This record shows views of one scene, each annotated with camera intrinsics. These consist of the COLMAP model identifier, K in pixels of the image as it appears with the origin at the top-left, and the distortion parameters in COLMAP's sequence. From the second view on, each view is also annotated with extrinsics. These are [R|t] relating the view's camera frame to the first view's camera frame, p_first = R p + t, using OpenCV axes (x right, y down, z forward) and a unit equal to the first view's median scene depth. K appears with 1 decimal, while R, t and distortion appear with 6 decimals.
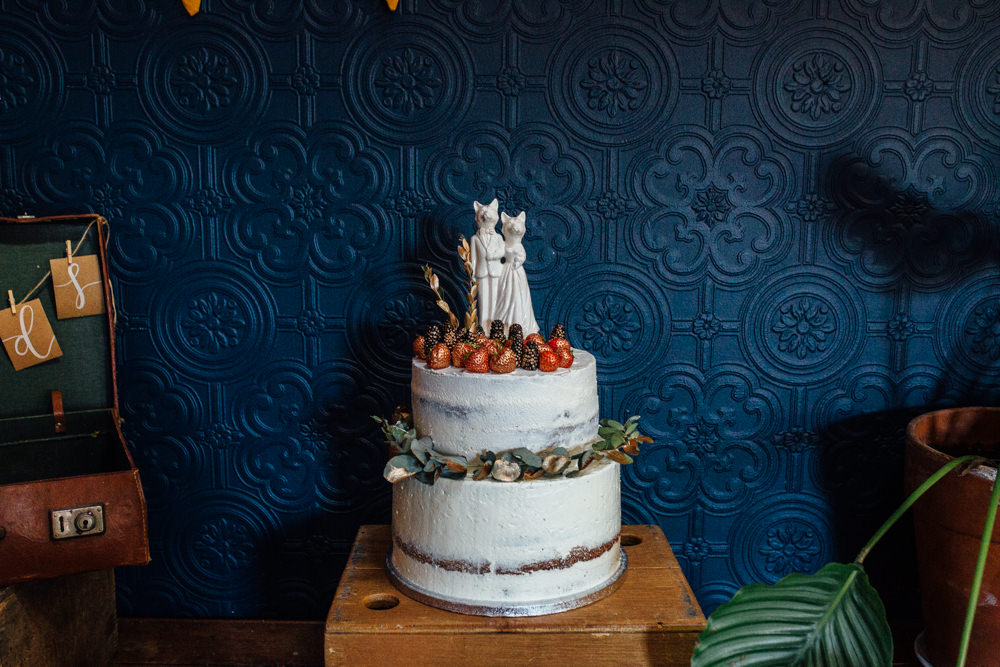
lens RADIAL K [[963.9, 0, 500.0], [0, 963.9, 333.5], [0, 0, 1]] dist [-0.053067, 0.087323]
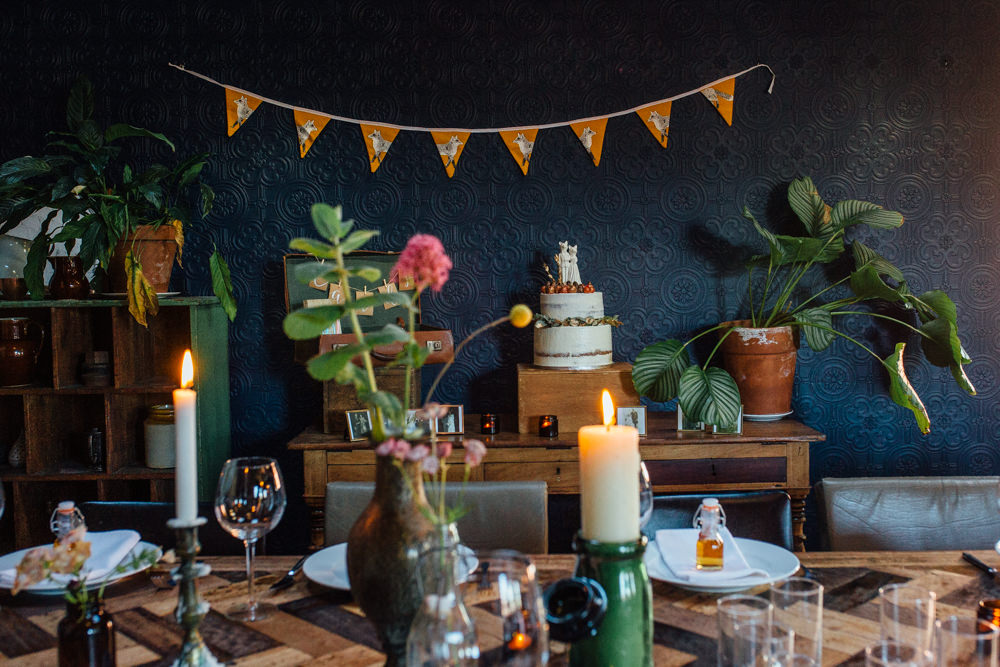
lens RADIAL K [[963.9, 0, 500.0], [0, 963.9, 333.5], [0, 0, 1]] dist [-0.053067, 0.087323]
pose [[0.999712, -0.016085, -0.017796, -0.137064], [0.014195, 0.994717, -0.101671, 0.373210], [0.019338, 0.101389, 0.994659, -1.616460]]
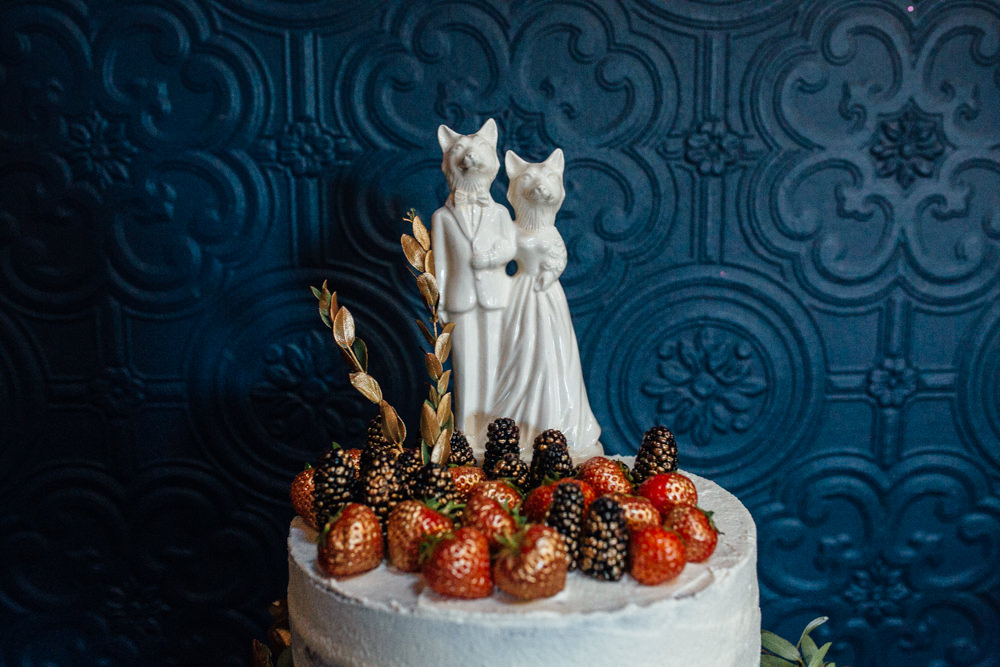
lens RADIAL K [[963.9, 0, 500.0], [0, 963.9, 333.5], [0, 0, 1]] dist [-0.053067, 0.087323]
pose [[0.999145, -0.019007, 0.036709, -0.015121], [0.018374, 0.999678, 0.017515, -0.047676], [-0.037030, -0.016826, 0.999172, 0.507066]]
